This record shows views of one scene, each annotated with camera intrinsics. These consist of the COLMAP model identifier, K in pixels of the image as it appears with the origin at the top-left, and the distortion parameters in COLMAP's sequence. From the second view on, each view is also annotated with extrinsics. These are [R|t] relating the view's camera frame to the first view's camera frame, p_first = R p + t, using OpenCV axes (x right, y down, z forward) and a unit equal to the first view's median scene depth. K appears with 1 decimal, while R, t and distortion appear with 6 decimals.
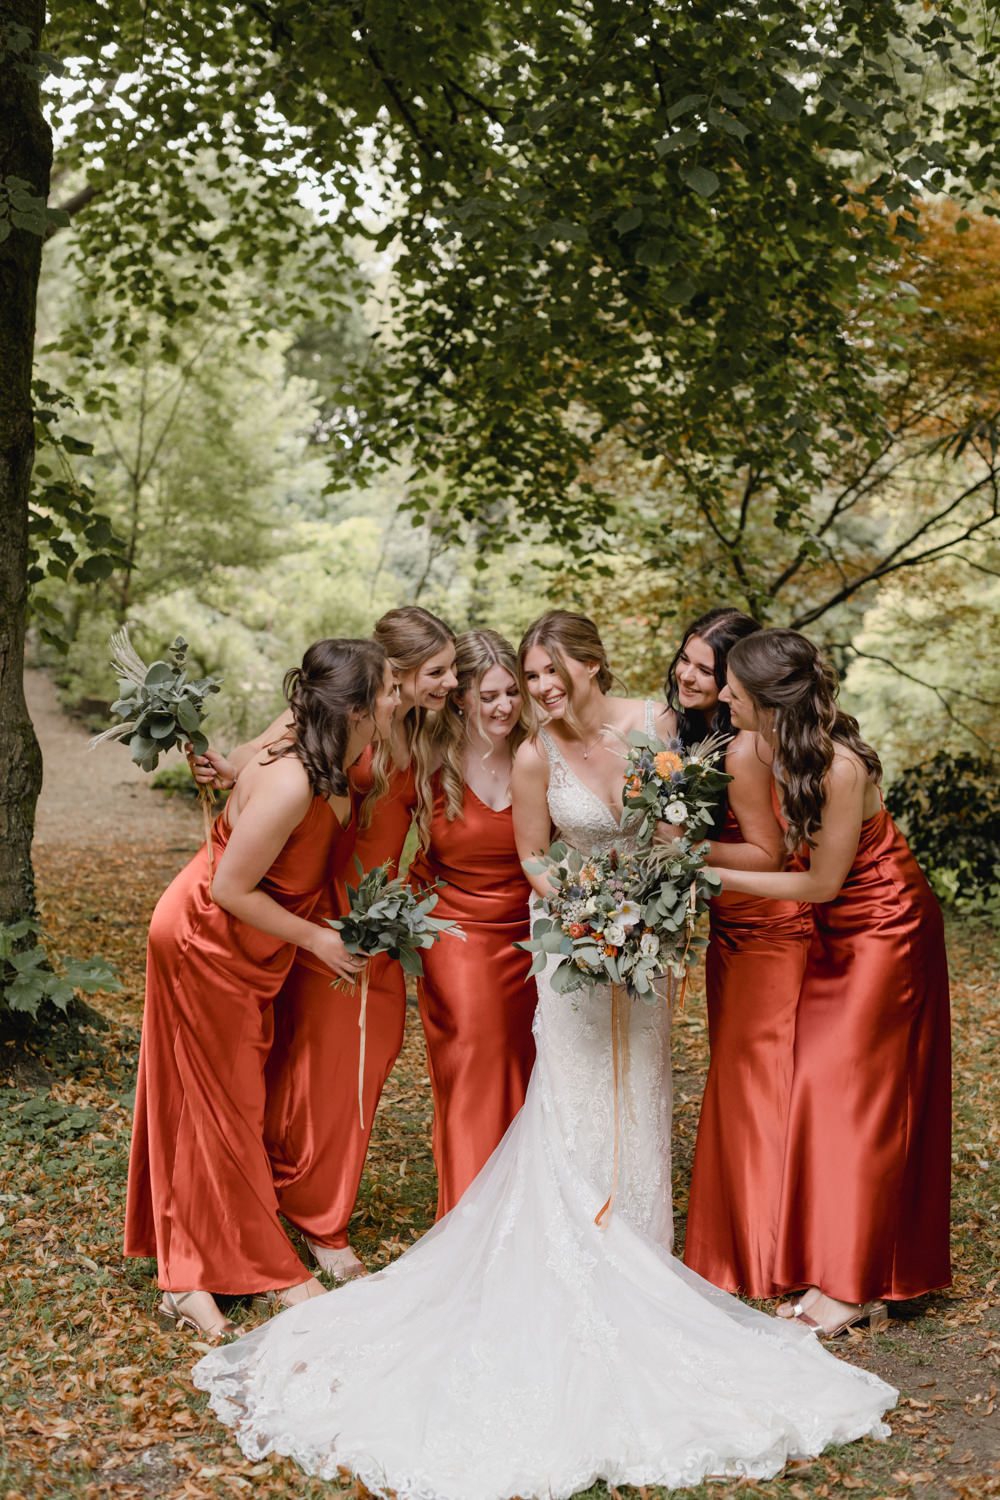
lens RADIAL K [[1831.8, 0, 499.5], [0, 1831.8, 857.0], [0, 0, 1]] dist [-0.096130, 0.039987]
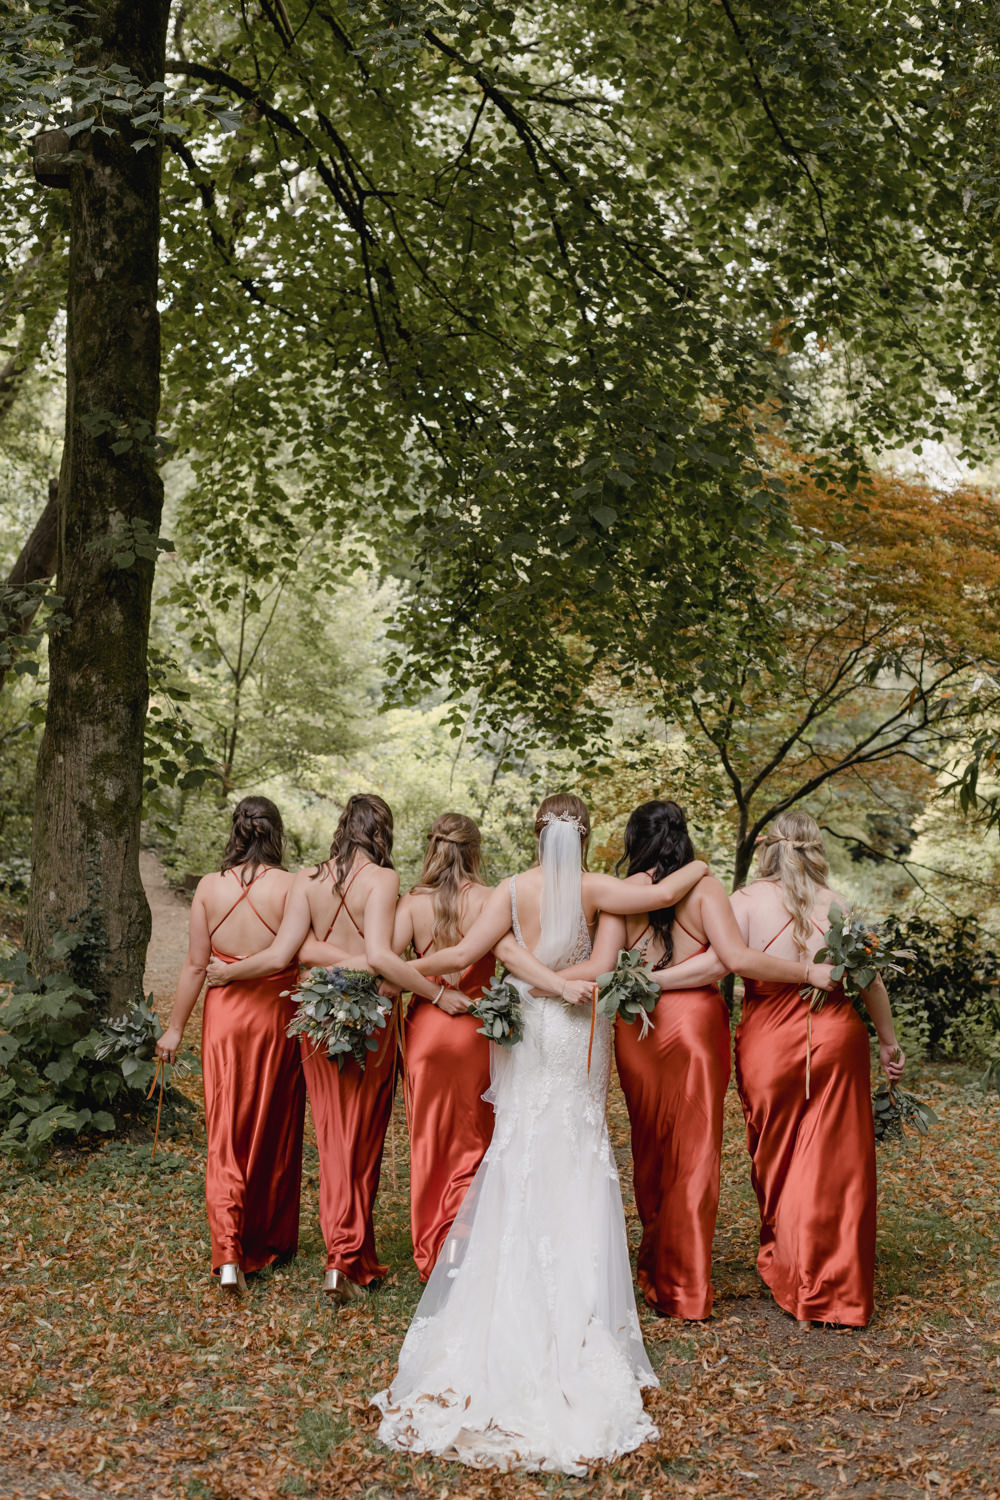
lens RADIAL K [[1831.8, 0, 499.5], [0, 1831.8, 857.0], [0, 0, 1]] dist [-0.096130, 0.039987]
pose [[0.998427, -0.006748, -0.055667, 0.055105], [0.001391, 0.995408, -0.095715, 0.019690], [0.056057, 0.095487, 0.993851, -0.225870]]
